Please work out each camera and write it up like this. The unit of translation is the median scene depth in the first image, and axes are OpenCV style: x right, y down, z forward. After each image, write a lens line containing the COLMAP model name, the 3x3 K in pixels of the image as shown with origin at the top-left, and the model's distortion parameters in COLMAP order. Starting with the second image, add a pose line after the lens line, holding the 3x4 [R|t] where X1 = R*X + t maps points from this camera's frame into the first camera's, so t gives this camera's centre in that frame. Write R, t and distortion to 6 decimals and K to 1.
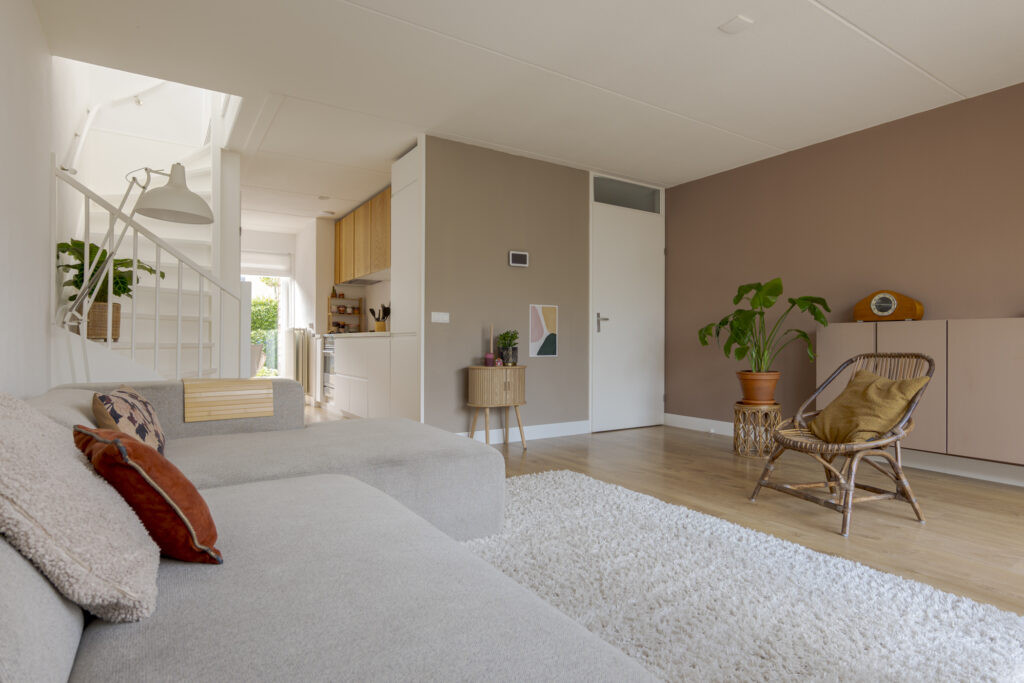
lens RADIAL K [[548.6, 0, 512.6], [0, 548.6, 344.7], [0, 0, 1]] dist [-0.001619, -0.000568]
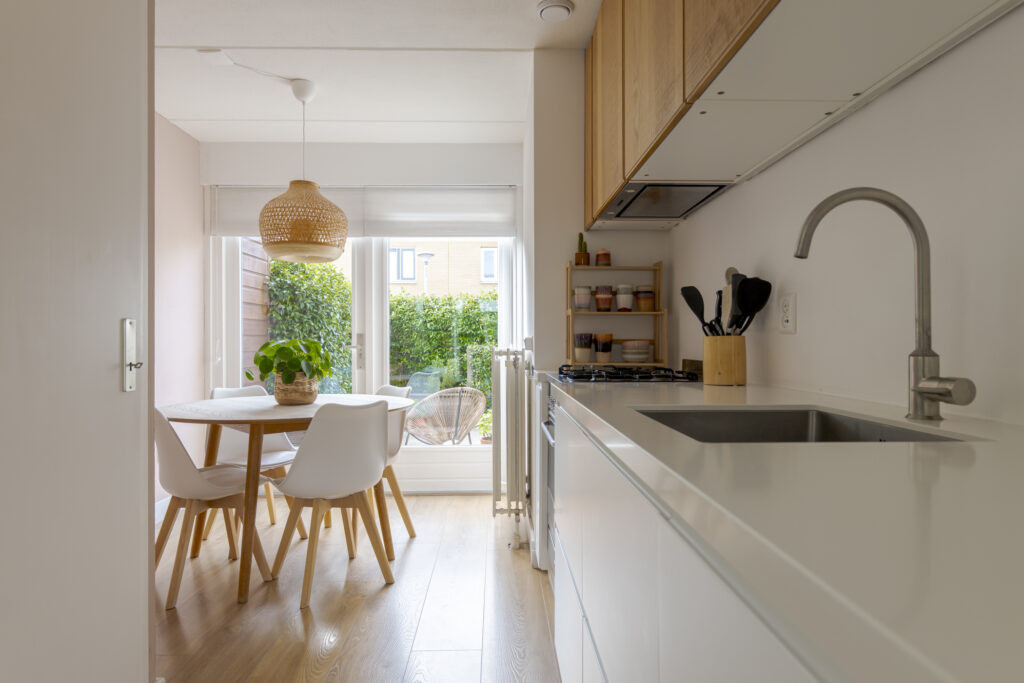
lens RADIAL K [[588.4, 0, 508.5], [0, 588.4, 342.5], [0, 0, 1]] dist [0.000330, 0.000315]
pose [[0.853163, -0.003749, -0.521631, -0.234036], [0.002495, 0.999992, -0.003107, -0.048729], [0.521638, 0.001350, 0.853166, 0.908231]]
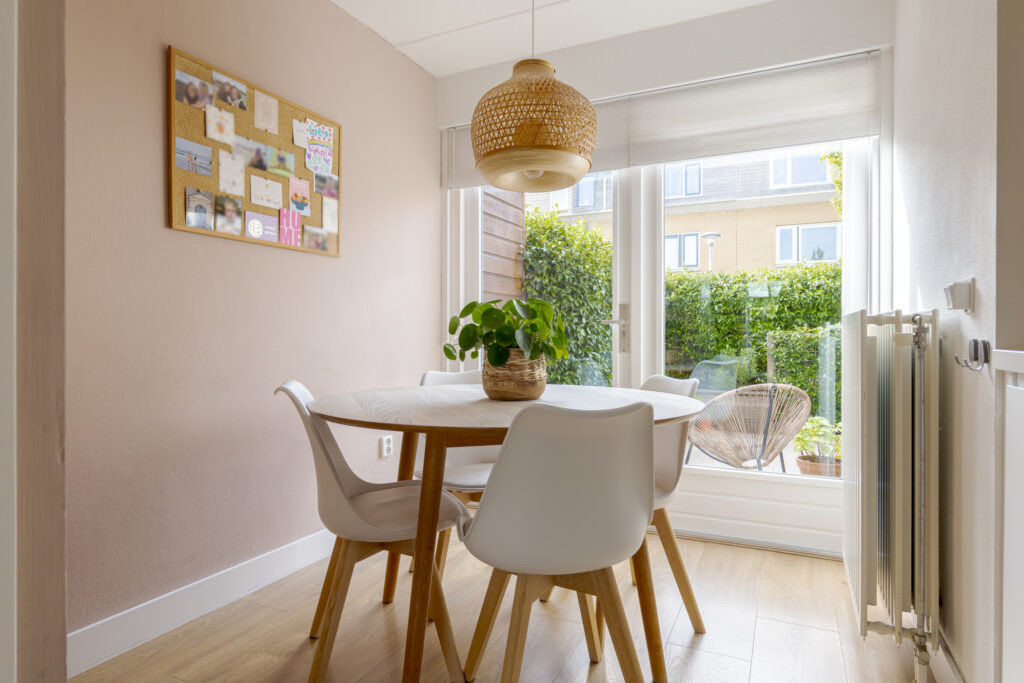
lens RADIAL K [[574.2, 0, 512.4], [0, 574.2, 337.6], [0, 0, 1]] dist [0.000015, 0.000038]
pose [[0.525406, 0.000506, -0.850851, -0.403290], [-0.003271, 0.999994, -0.001425, -0.028867], [0.850845, 0.003532, 0.525404, 1.099211]]
